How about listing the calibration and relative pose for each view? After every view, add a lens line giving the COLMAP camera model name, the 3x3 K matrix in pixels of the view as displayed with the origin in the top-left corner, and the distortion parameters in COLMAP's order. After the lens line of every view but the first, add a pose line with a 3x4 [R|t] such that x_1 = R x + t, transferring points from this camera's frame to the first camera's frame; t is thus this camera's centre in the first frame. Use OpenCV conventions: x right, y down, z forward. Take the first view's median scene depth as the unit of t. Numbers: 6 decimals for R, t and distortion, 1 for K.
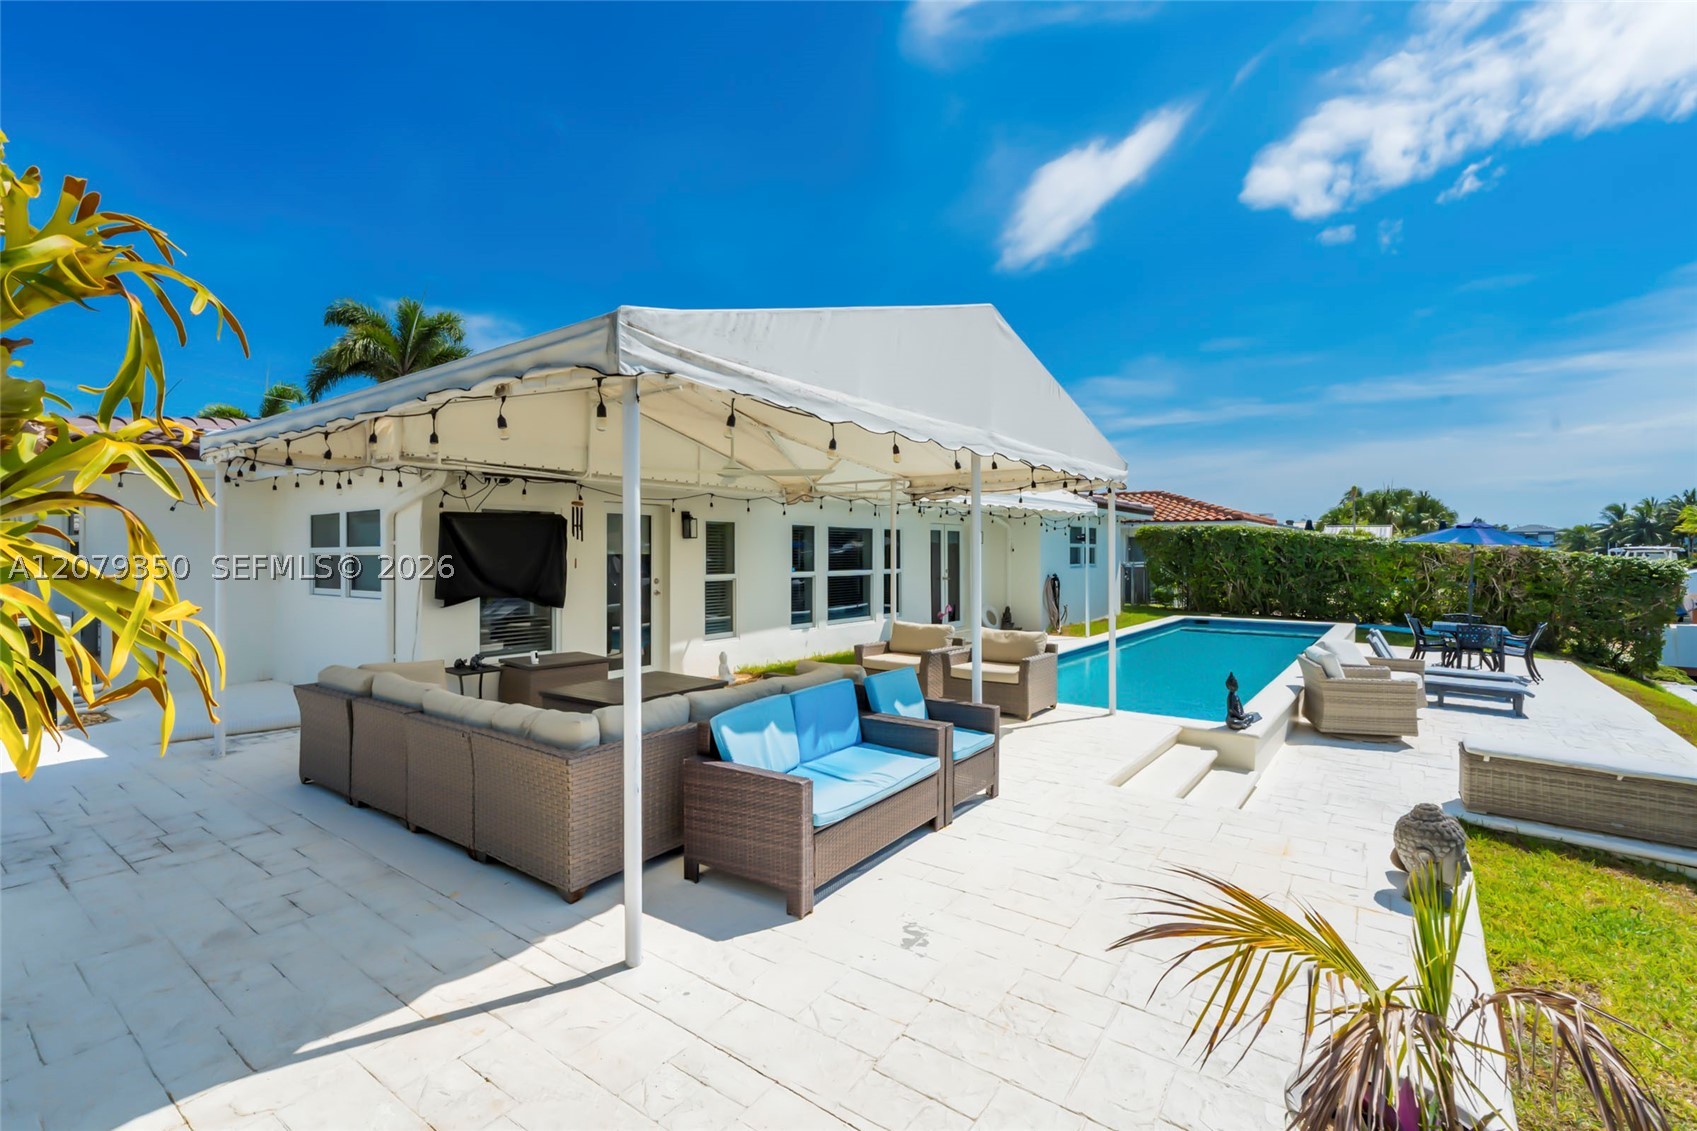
lens RADIAL K [[766.4, 0, 890.2], [0, 766.4, 551.3], [0, 0, 1]] dist [0.000618, -0.001090]
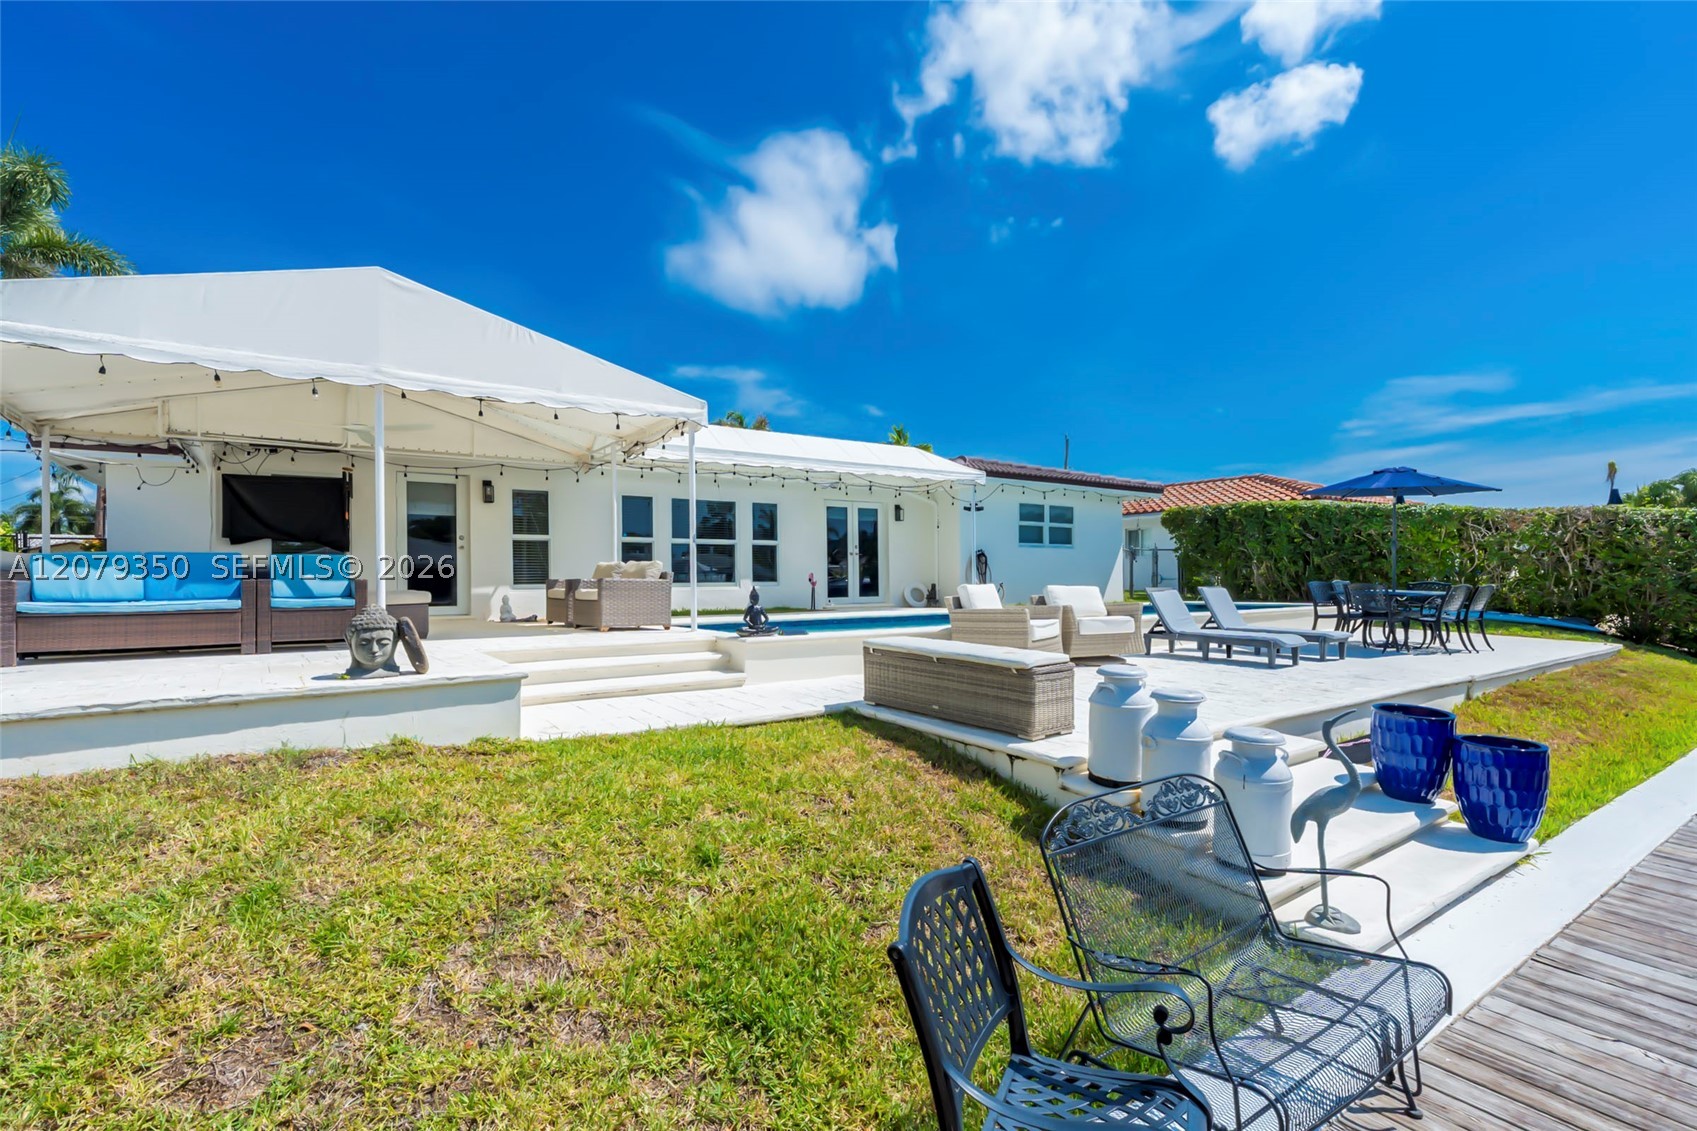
lens RADIAL K [[783.1, 0, 848.5], [0, 783.1, 565.5], [0, 0, 1]] dist [0.001286, -0.000127]
pose [[0.955638, -0.016023, -0.294108, 0.508740], [0.014727, 0.999870, -0.006621, 0.078684], [0.294176, 0.001996, 0.955749, -0.005345]]
